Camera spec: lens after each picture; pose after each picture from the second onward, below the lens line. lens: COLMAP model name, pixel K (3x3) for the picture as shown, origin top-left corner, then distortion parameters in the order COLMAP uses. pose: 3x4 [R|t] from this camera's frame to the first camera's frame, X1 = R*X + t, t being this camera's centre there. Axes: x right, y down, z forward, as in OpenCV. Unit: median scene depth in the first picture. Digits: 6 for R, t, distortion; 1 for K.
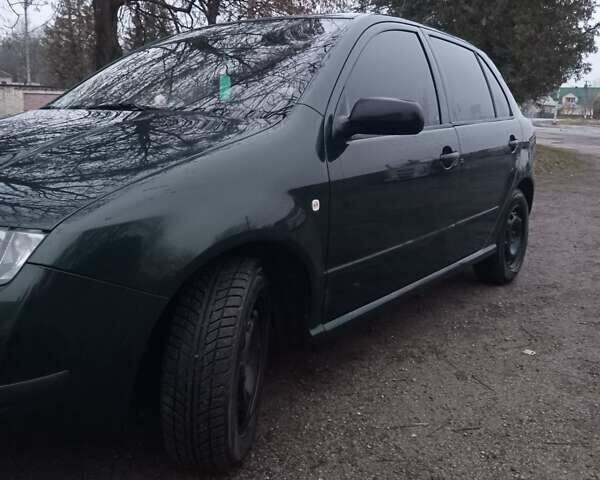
lens RADIAL K [[596.3, 0, 300.0], [0, 596.3, 240.0], [0, 0, 1]] dist [0.028043, -0.095092]
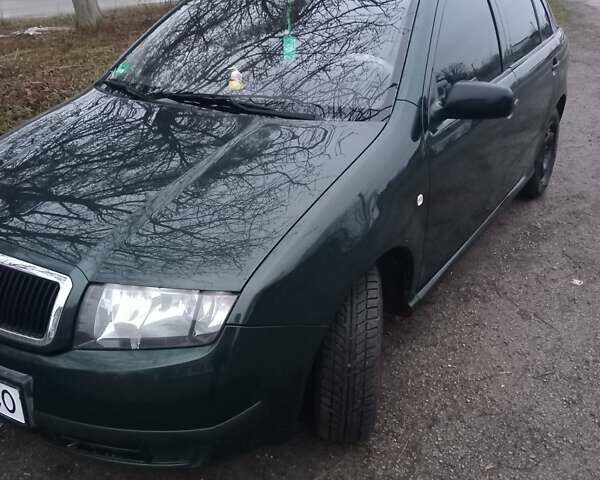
lens RADIAL K [[596.3, 0, 300.0], [0, 596.3, 240.0], [0, 0, 1]] dist [0.028043, -0.095092]
pose [[0.997126, -0.067762, 0.033890, -0.211586], [0.057757, 0.969345, 0.238819, -0.237119], [-0.049034, -0.236175, 0.970473, -0.049464]]
